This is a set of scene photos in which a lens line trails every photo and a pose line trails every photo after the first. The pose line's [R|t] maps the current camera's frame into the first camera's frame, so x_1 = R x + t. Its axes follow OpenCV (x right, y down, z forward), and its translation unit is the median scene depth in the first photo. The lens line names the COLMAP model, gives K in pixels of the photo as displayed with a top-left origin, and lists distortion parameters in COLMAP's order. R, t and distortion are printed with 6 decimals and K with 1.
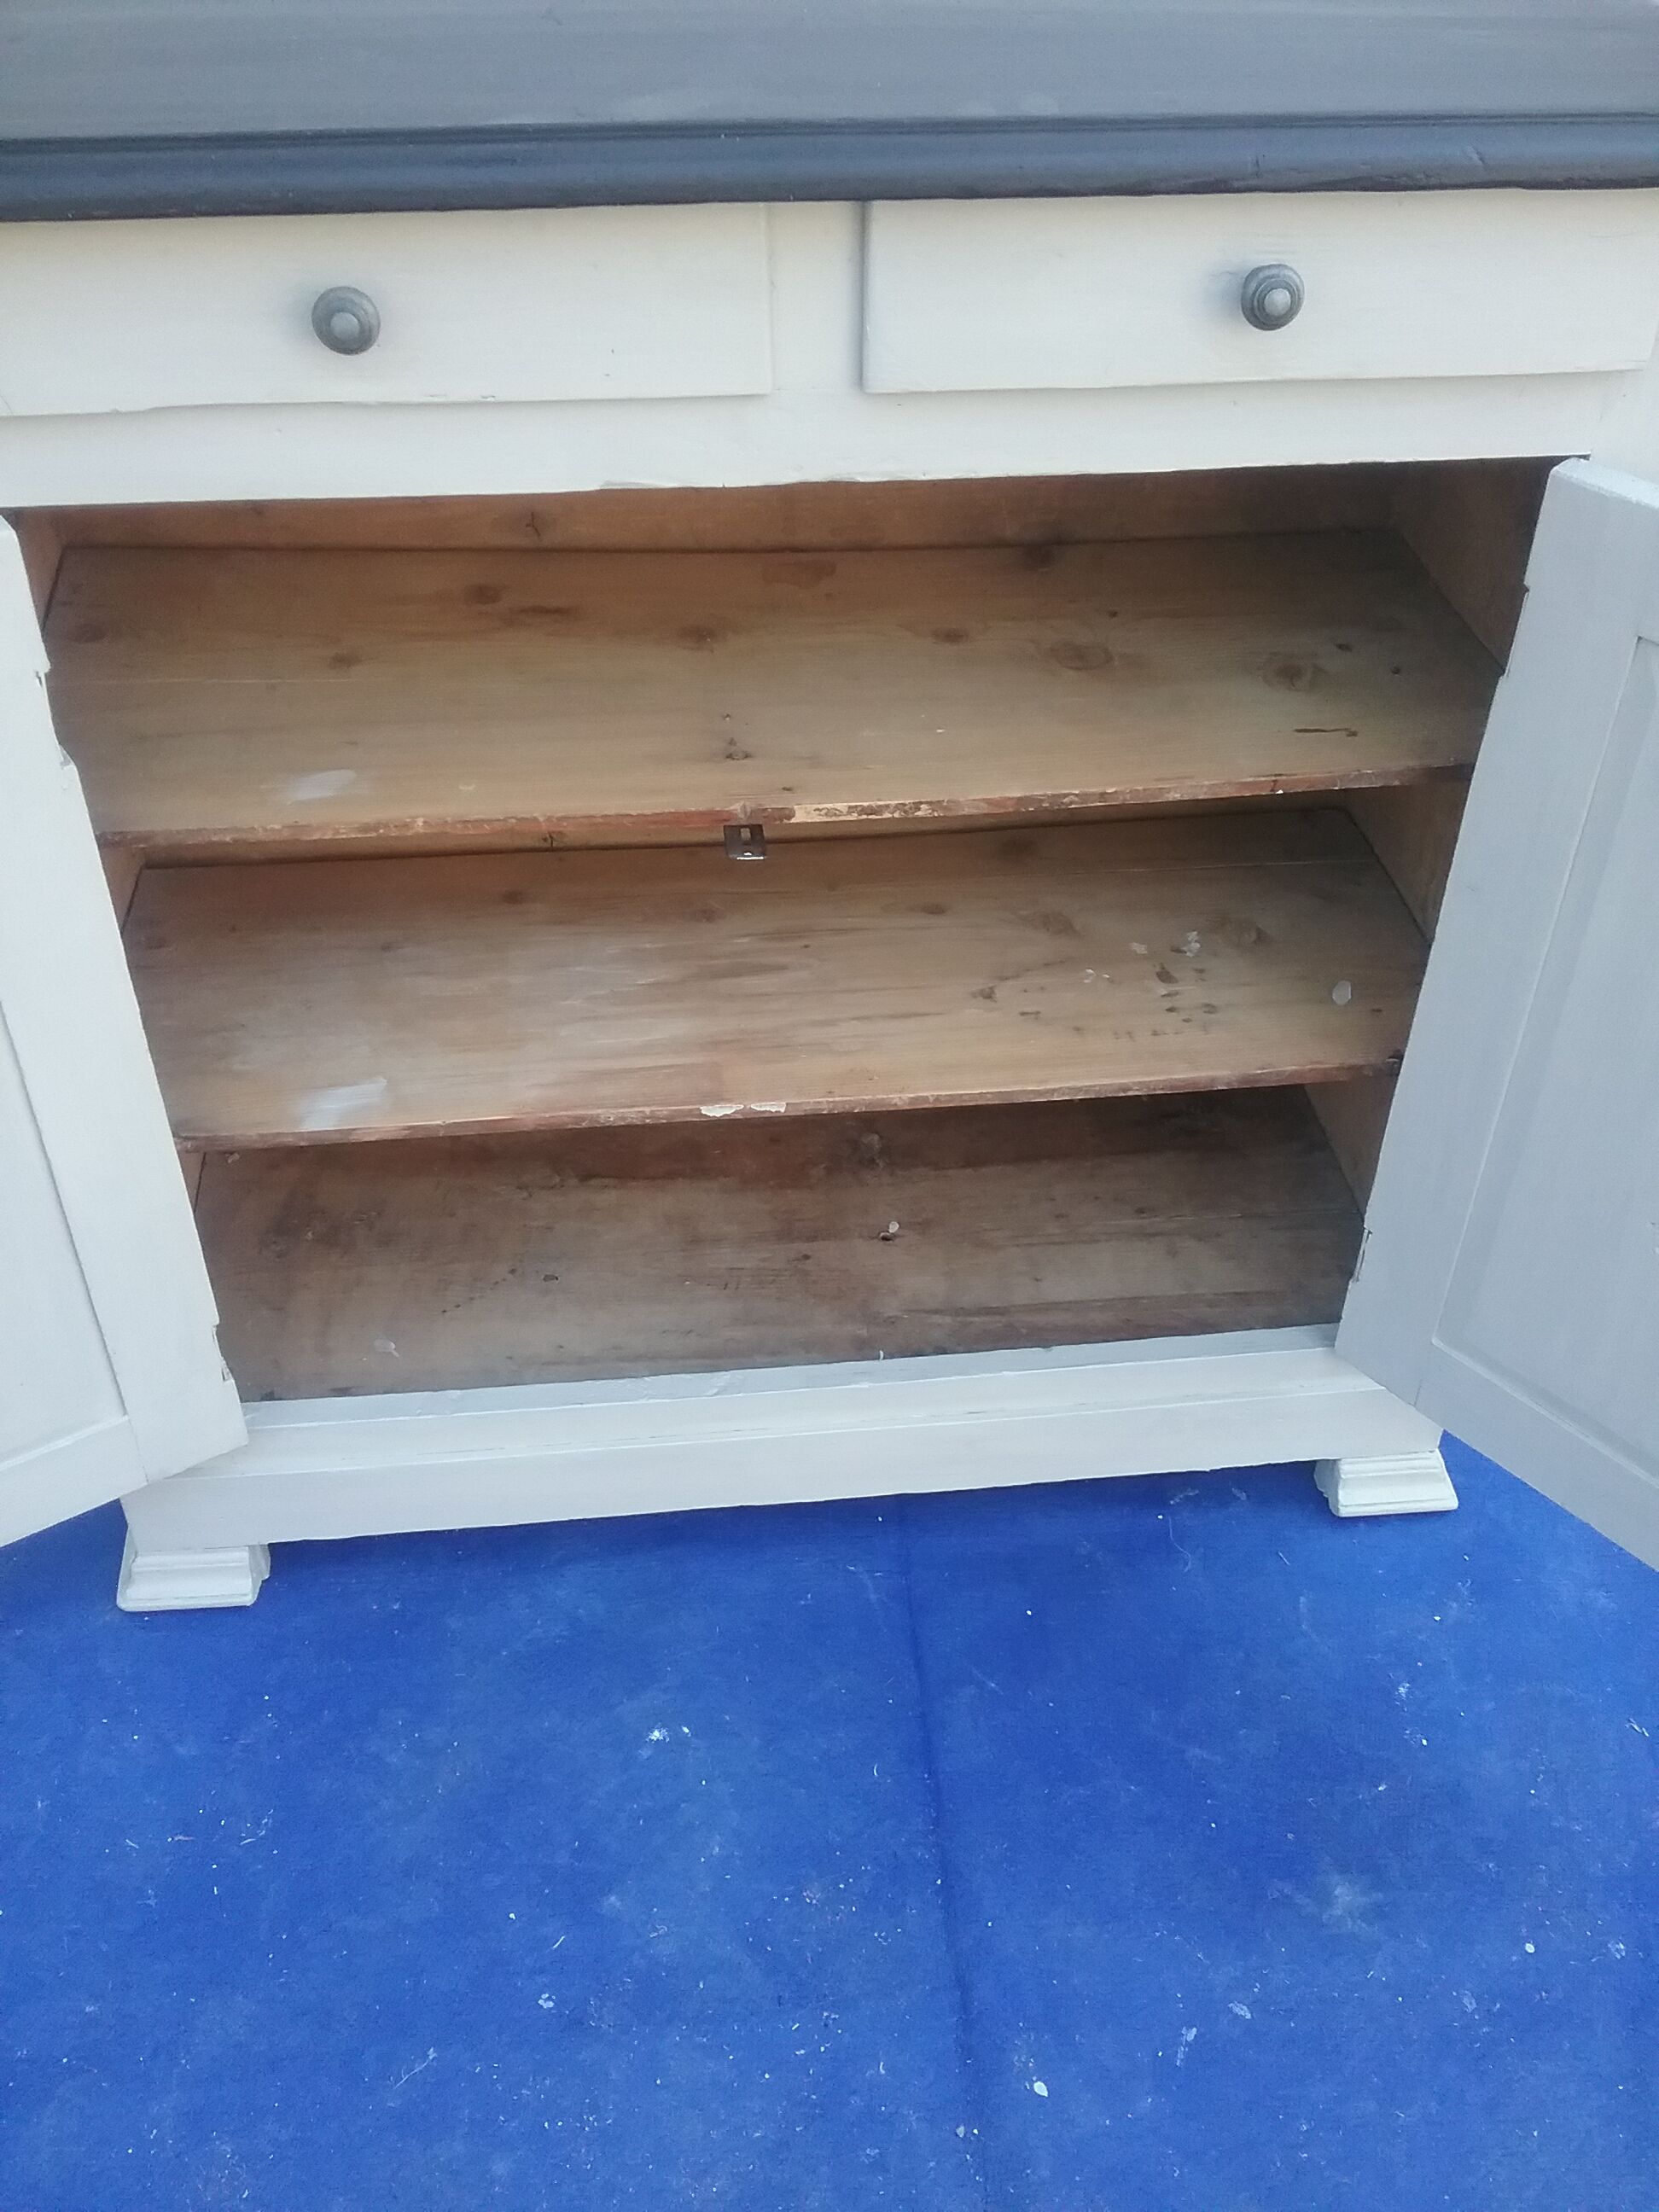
lens RADIAL K [[2040.3, 0, 829.5], [0, 2040.3, 1106.0], [0, 0, 1]] dist [0.111641, -0.199829]
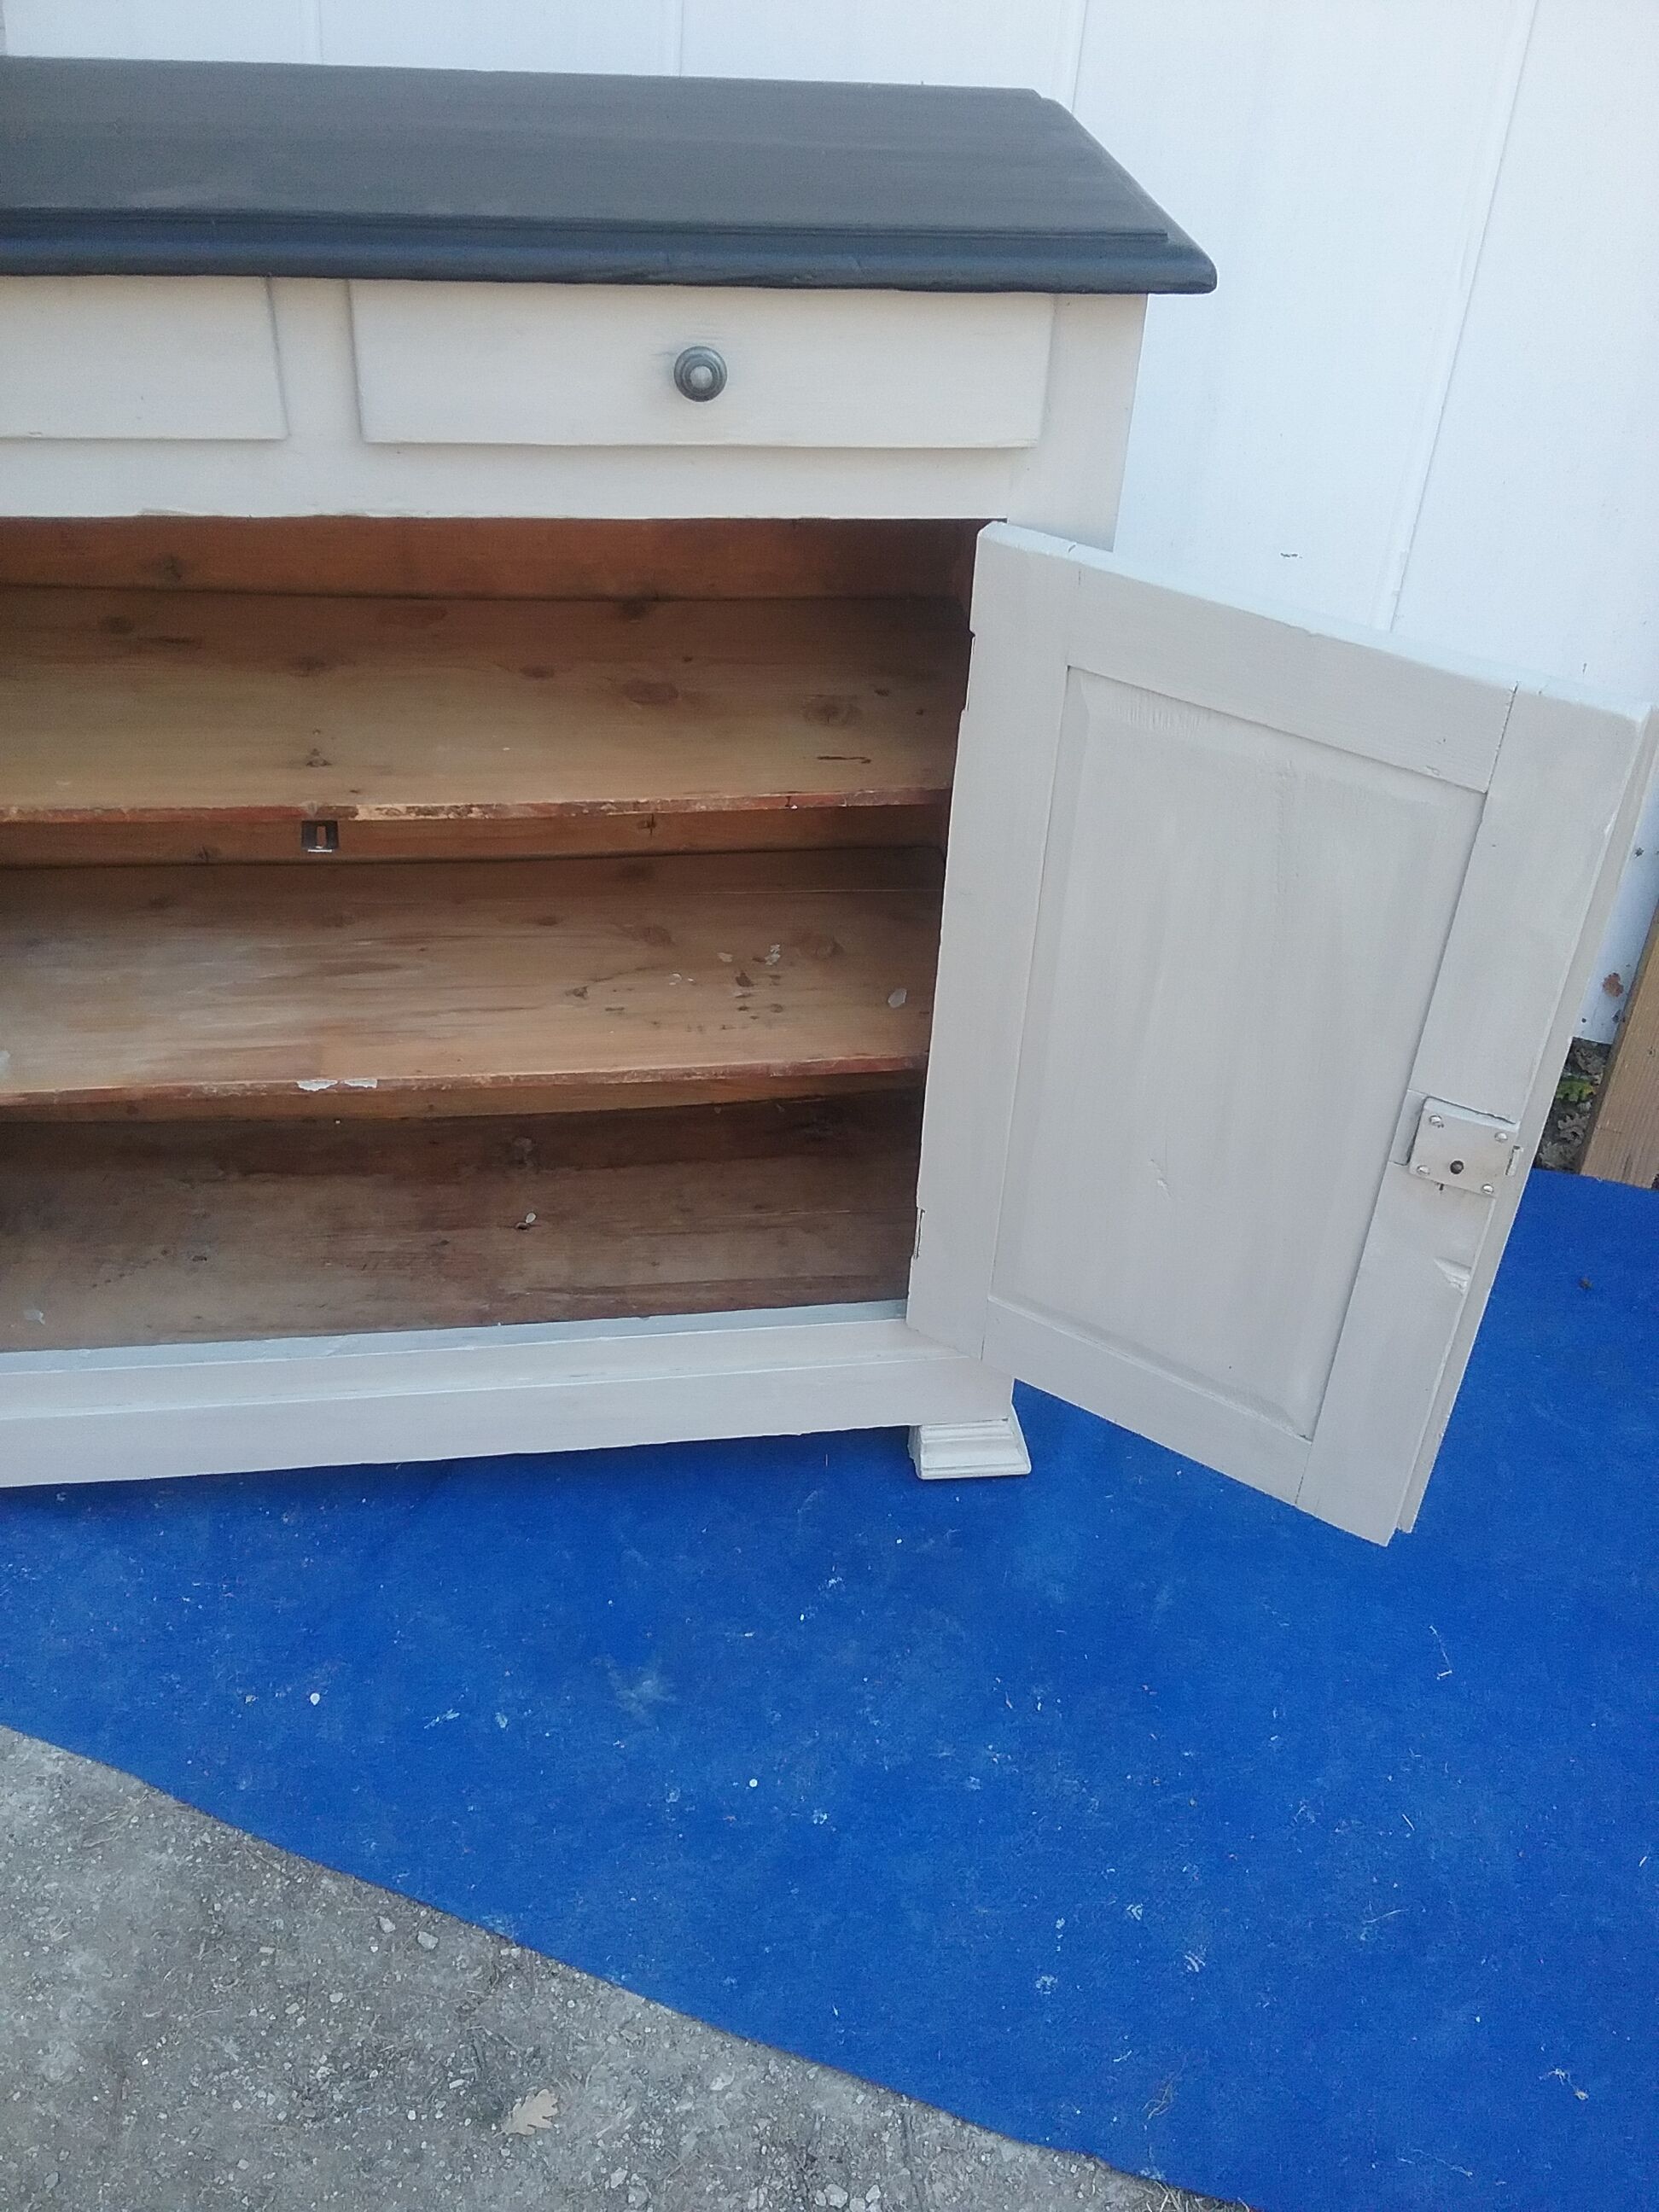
lens RADIAL K [[2040.3, 0, 829.5], [0, 2040.3, 1106.0], [0, 0, 1]] dist [0.111641, -0.199829]
pose [[0.998906, 0.012121, 0.045176, 0.164561], [-0.009604, 0.998412, -0.055506, 0.068389], [-0.045777, 0.055011, 0.997436, -0.120190]]
